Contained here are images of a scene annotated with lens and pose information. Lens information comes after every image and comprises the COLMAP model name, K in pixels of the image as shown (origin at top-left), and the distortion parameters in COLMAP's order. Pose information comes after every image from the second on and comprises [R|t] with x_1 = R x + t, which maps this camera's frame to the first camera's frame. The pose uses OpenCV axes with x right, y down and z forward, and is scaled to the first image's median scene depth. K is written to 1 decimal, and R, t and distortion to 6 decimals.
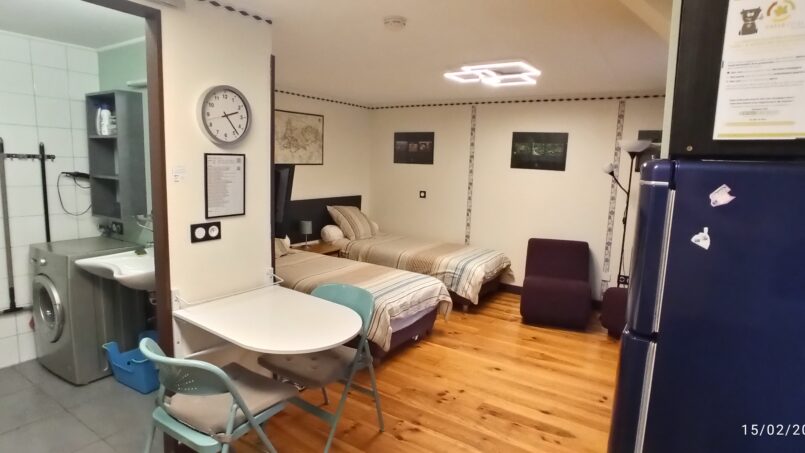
lens RADIAL K [[423.4, 0, 402.5], [0, 423.4, 226.5], [0, 0, 1]] dist [-0.039008, 0.001268]
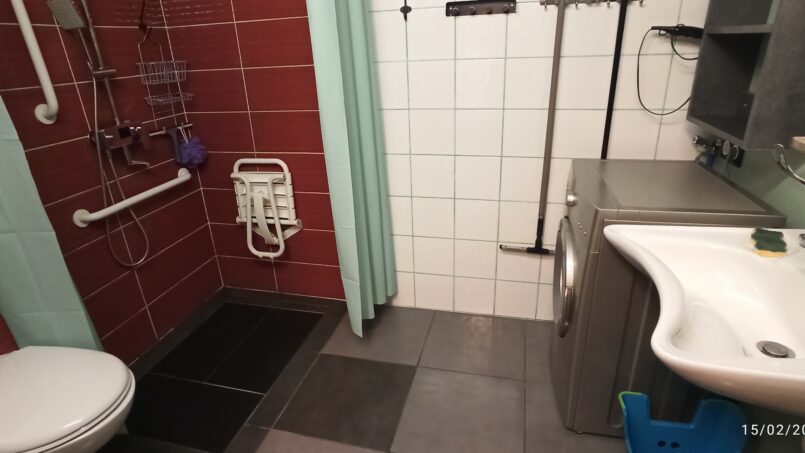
lens RADIAL K [[454.7, 0, 399.7], [0, 454.7, 224.8], [0, 0, 1]] dist [-0.056572, 0.020764]
pose [[0.307240, 0.317395, -0.897142, -0.373312], [-0.075200, 0.947890, 0.309595, -0.049177], [0.948656, -0.027655, 0.315098, 0.555377]]
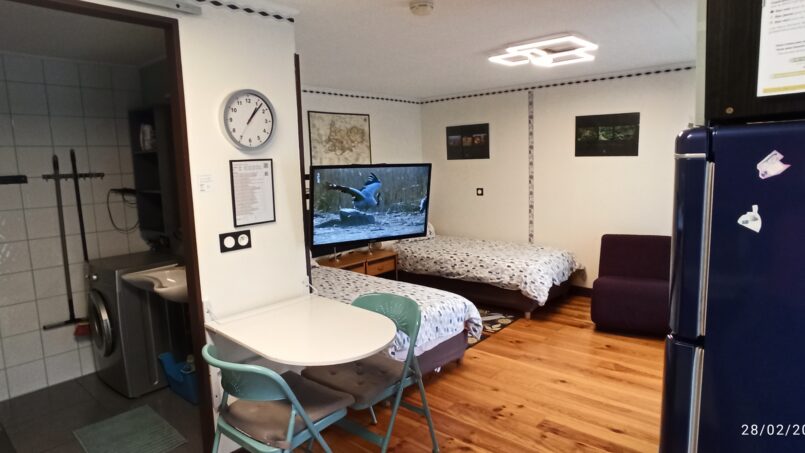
lens RADIAL K [[454.7, 0, 399.7], [0, 454.7, 224.8], [0, 0, 1]] dist [-0.056572, 0.020764]
pose [[0.989607, -0.046561, -0.136051, 0.028037], [0.045210, 0.998893, -0.013005, 0.003545], [0.136506, 0.006719, 0.990616, 0.008508]]
